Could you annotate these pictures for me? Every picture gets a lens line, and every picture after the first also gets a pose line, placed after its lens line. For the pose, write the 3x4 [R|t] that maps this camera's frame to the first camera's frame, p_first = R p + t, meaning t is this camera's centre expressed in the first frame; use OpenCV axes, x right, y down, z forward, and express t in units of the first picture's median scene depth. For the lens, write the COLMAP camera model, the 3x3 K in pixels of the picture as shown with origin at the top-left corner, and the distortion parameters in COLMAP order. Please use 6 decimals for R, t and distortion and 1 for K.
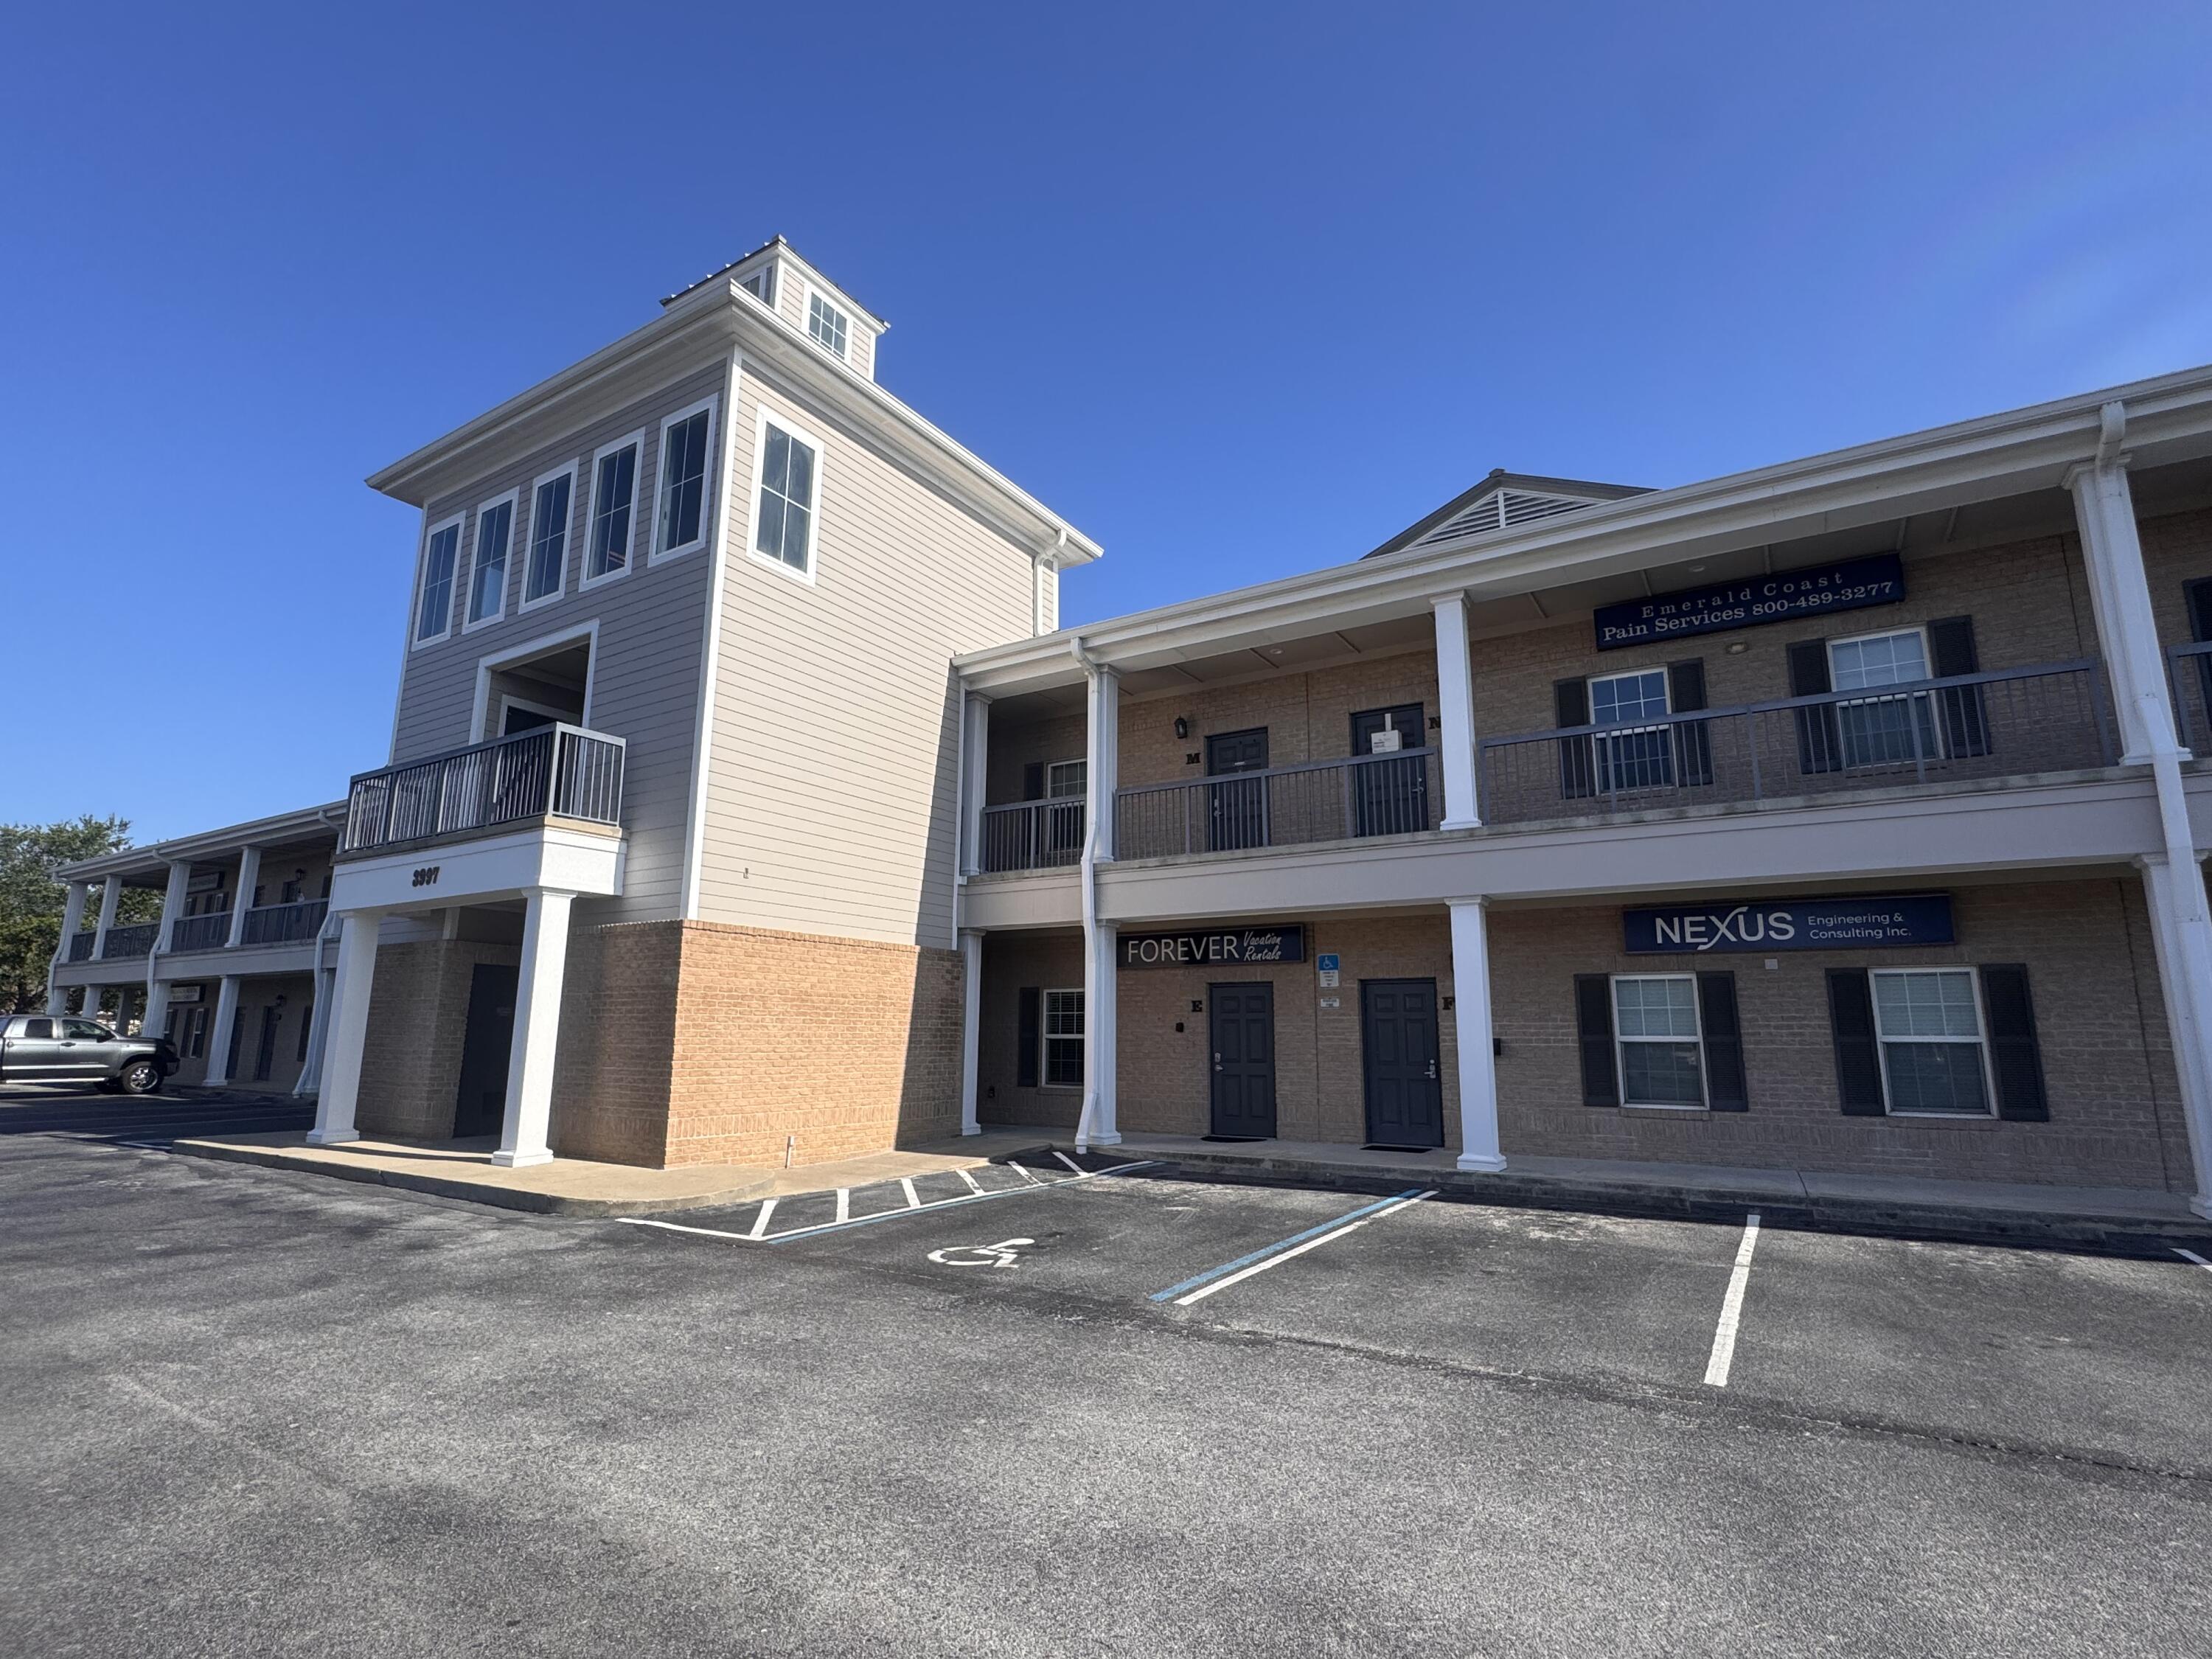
lens RADIAL K [[1083.2, 0, 1106.0], [0, 1083.2, 829.5], [0, 0, 1]] dist [0.001374, 0.000306]
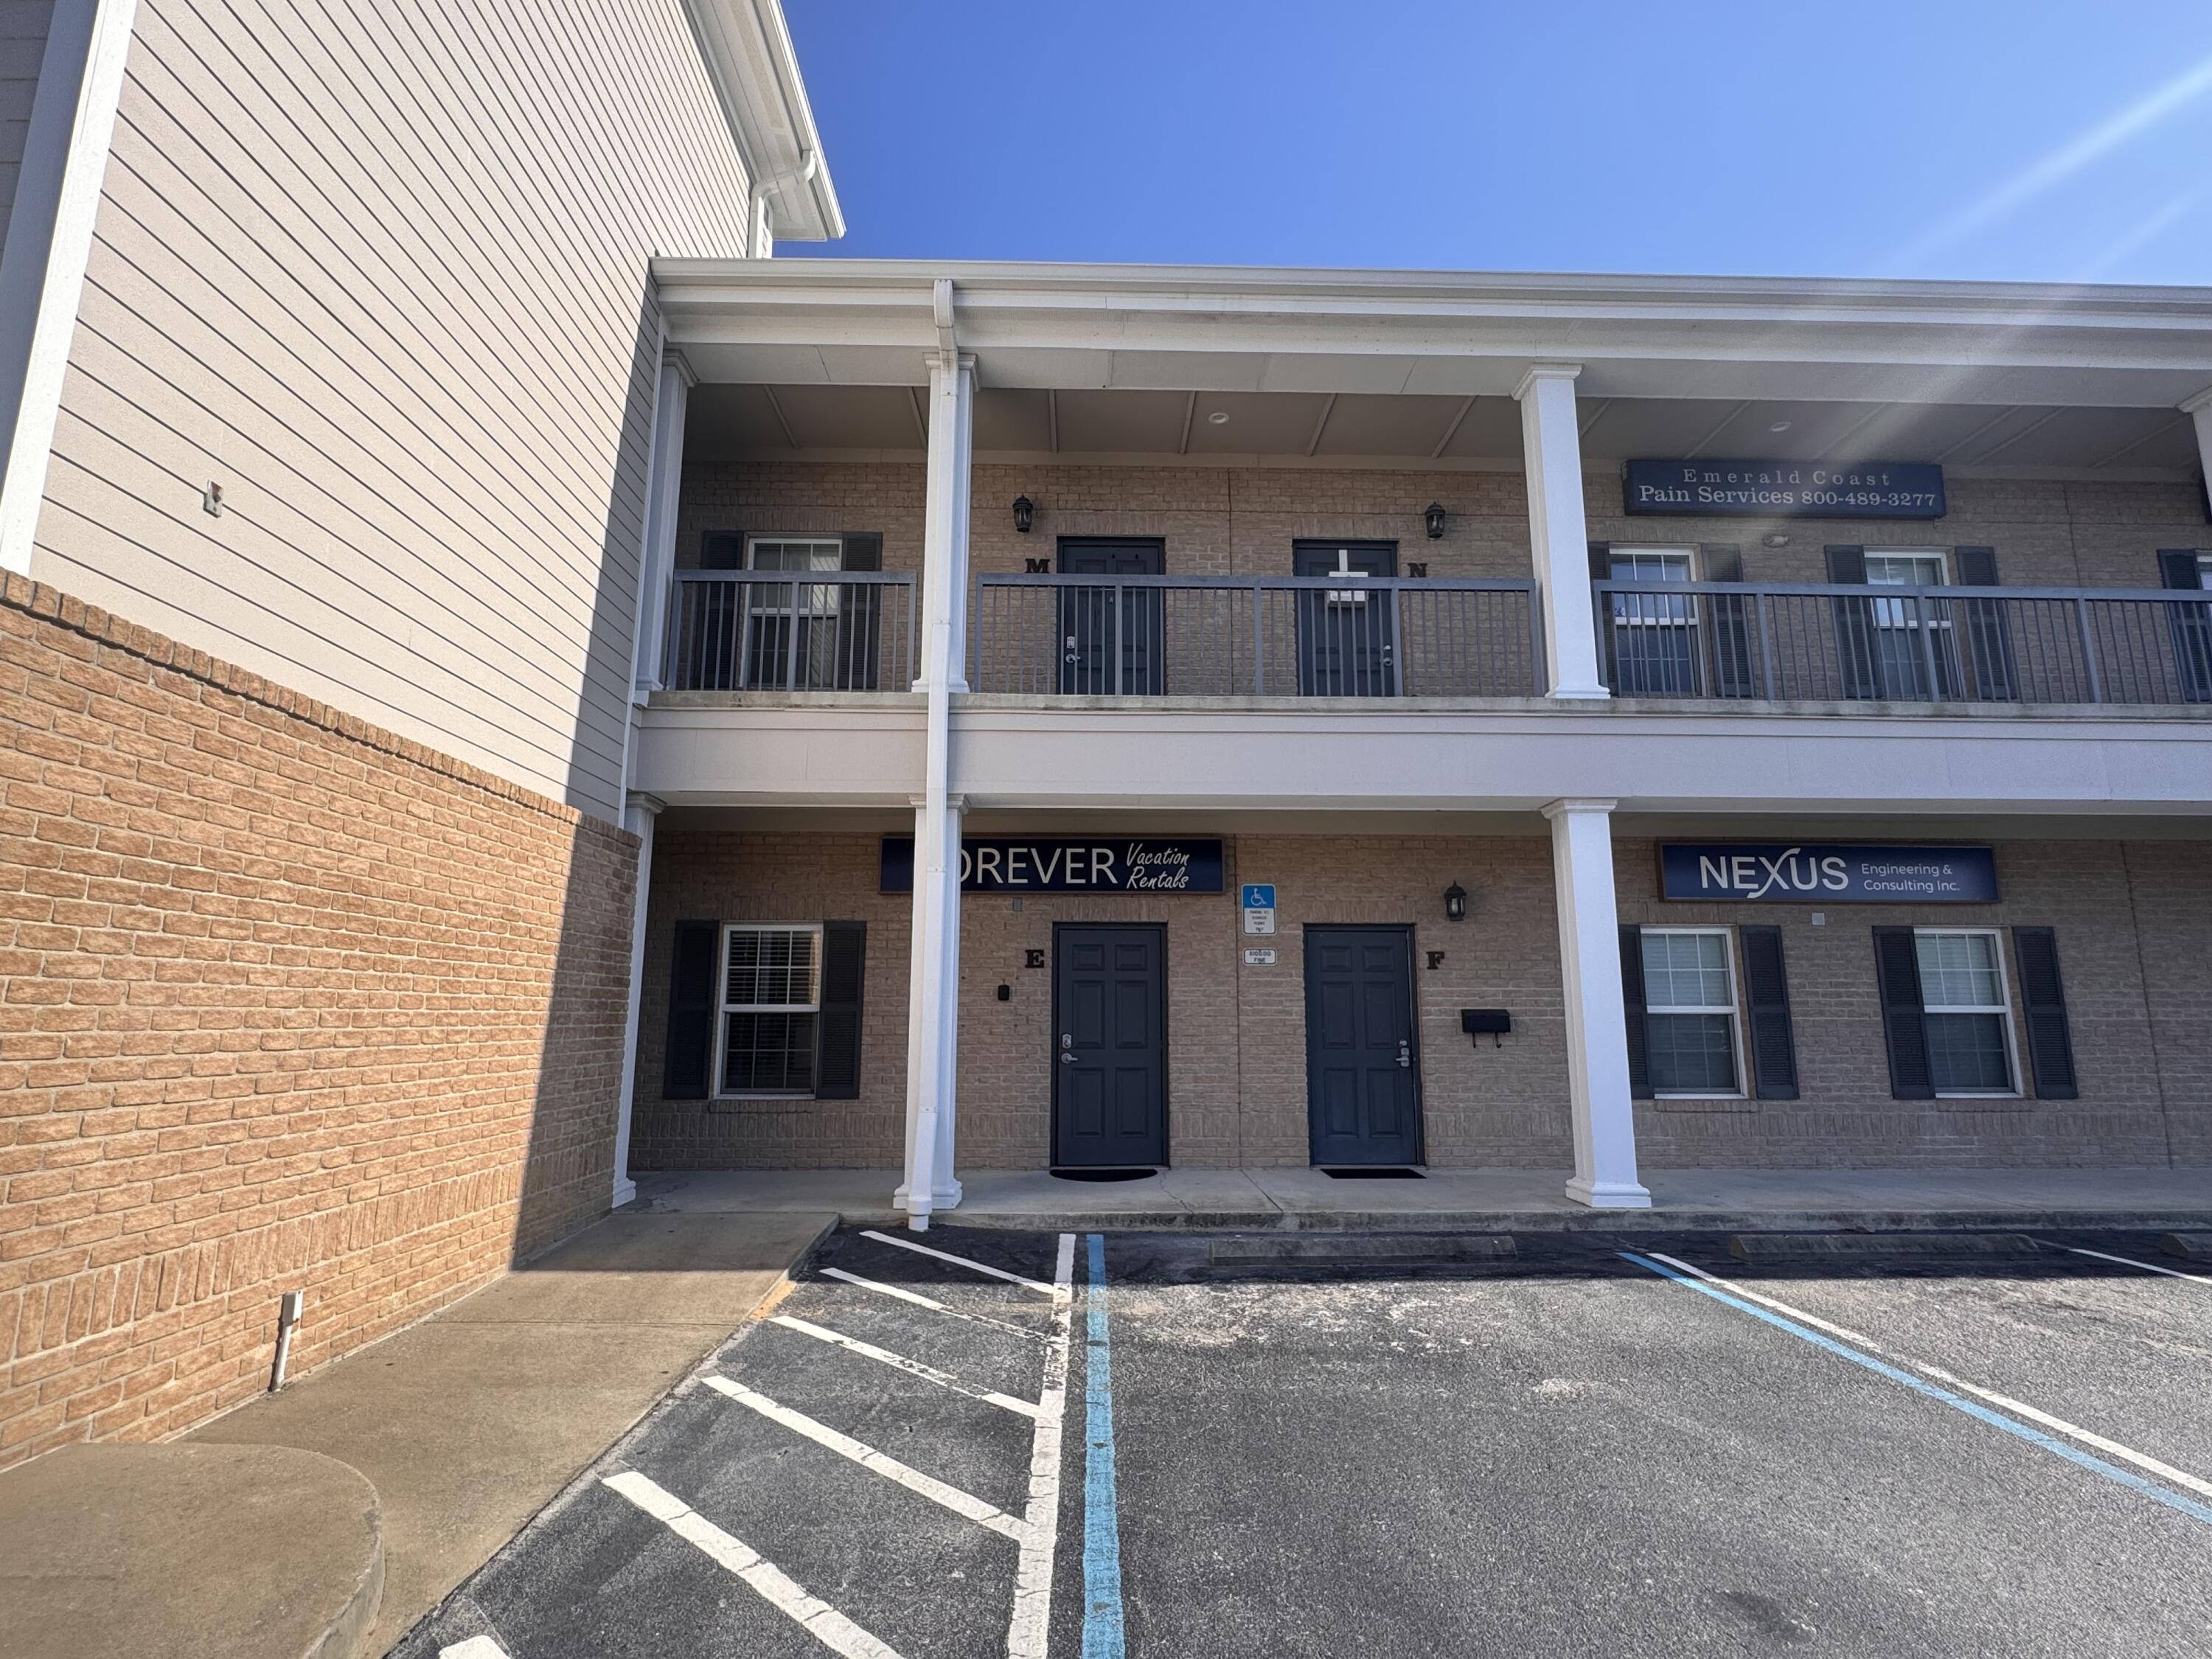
lens RADIAL K [[1078.0, 0, 1106.0], [0, 1078.0, 829.5], [0, 0, 1]] dist [0.001238, -0.000315]
pose [[0.832431, 0.091112, 0.546586, -0.268731], [-0.102409, 0.994694, -0.009844, 0.110721], [-0.544583, -0.047781, 0.837345, 0.564275]]
